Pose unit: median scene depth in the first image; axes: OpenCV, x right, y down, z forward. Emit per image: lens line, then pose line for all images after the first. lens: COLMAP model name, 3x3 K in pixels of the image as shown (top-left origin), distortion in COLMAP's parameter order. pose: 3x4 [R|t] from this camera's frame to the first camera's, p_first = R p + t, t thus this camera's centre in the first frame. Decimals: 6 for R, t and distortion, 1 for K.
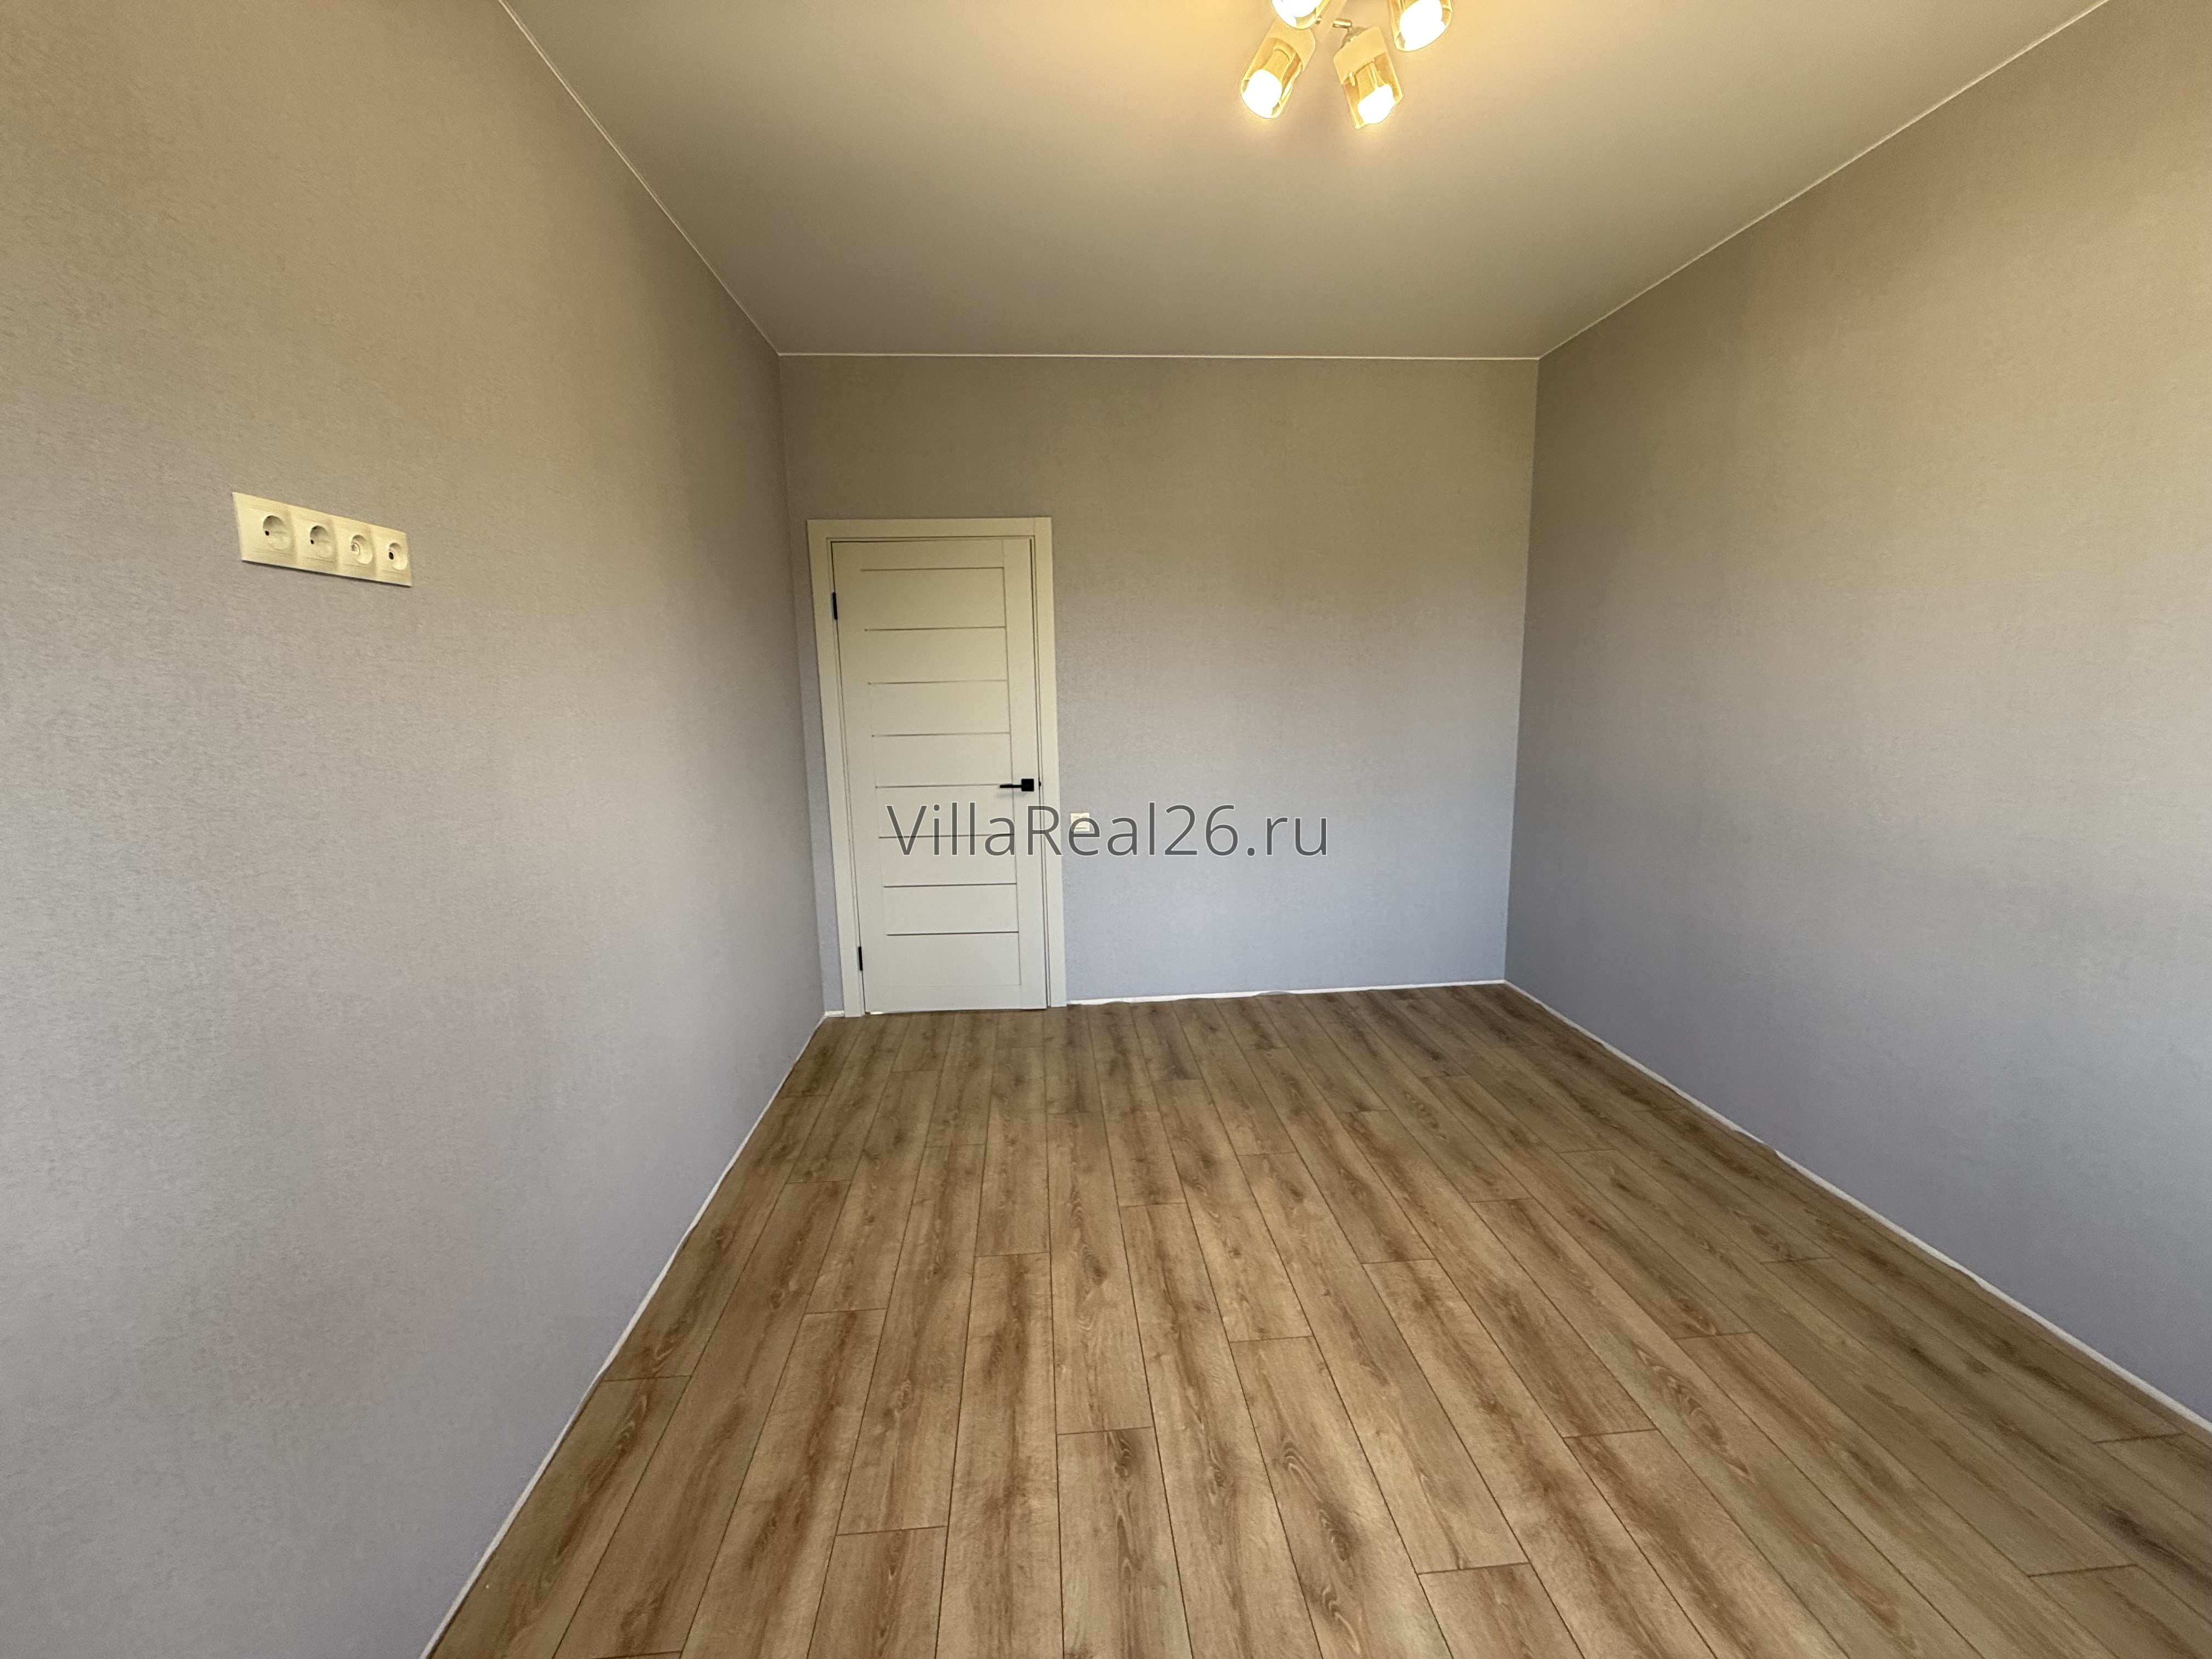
lens RADIAL K [[881.6, 0, 1100.4], [0, 881.6, 828.7], [0, 0, 1]] dist [0.000138, -0.000719]
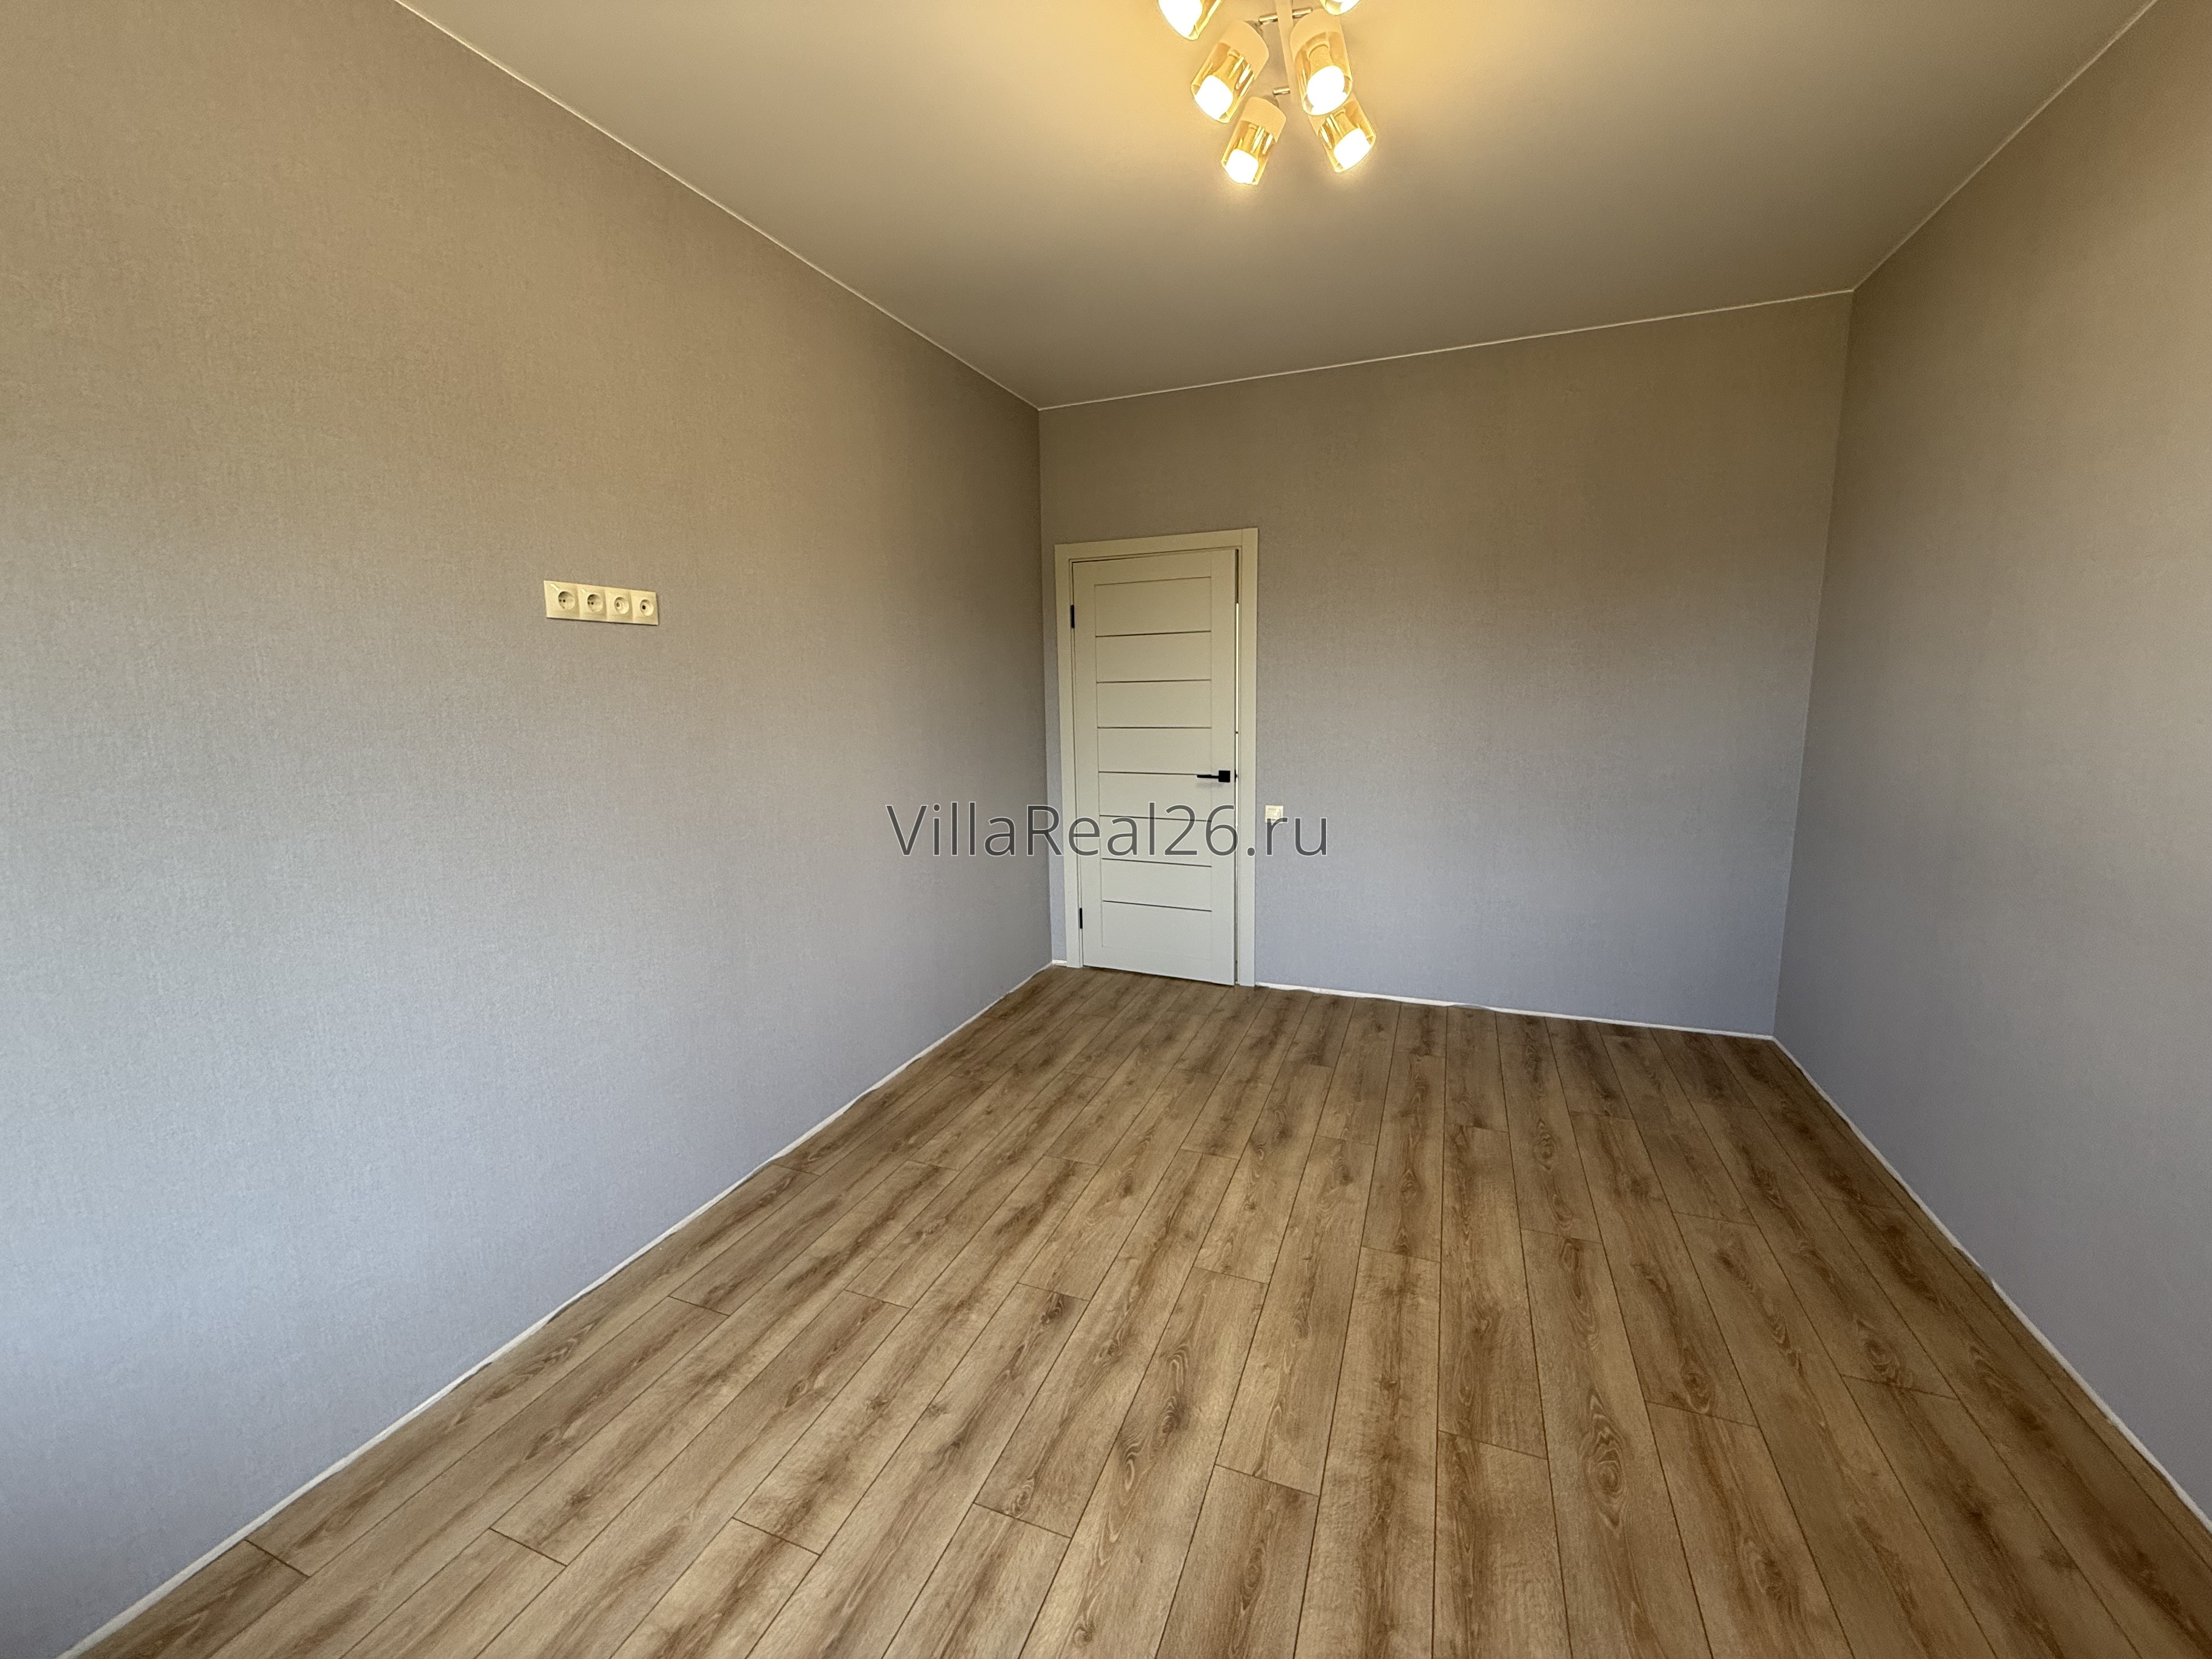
lens RADIAL K [[881.6, 0, 1102.7], [0, 881.6, 829.3], [0, 0, 1]] dist [0.000138, -0.000719]
pose [[0.899053, 0.074050, -0.431533, 0.458574], [-0.072083, 0.997179, 0.020936, 0.006001], [0.431866, 0.012284, 0.901854, -0.074568]]
